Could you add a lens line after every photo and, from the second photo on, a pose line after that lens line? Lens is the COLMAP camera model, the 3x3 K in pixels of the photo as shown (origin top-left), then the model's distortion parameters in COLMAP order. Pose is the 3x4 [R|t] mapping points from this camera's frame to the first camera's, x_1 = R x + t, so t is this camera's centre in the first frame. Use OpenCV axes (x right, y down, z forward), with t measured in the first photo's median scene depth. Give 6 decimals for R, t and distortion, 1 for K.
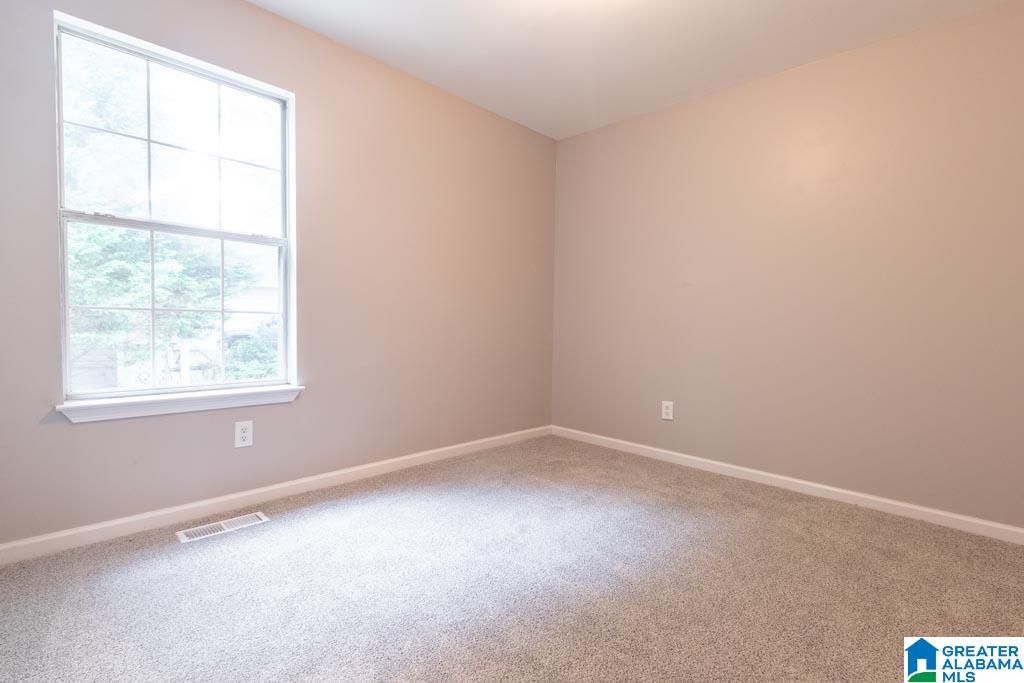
lens RADIAL K [[470.9, 0, 509.1], [0, 470.9, 342.3], [0, 0, 1]] dist [-0.016207, 0.000255]
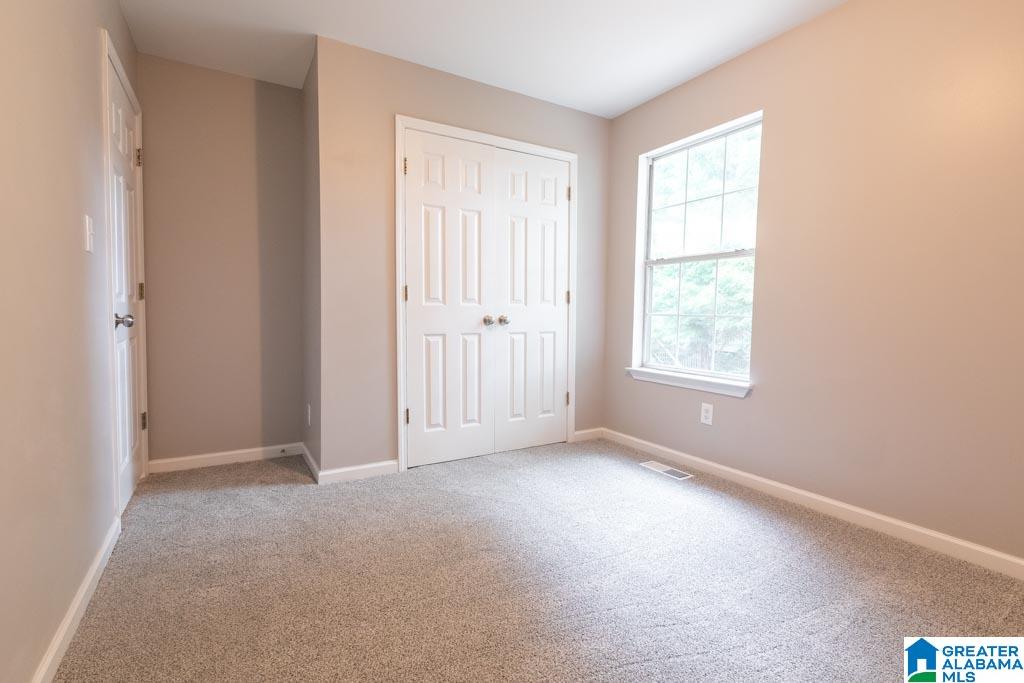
lens RADIAL K [[470.9, 0, 508.8], [0, 470.9, 341.0], [0, 0, 1]] dist [-0.016207, 0.000255]
pose [[-0.274467, 0.031589, -0.961077, 0.784675], [-0.056713, 0.997189, 0.048972, -0.030333], [0.959923, 0.067947, -0.271904, 0.825601]]
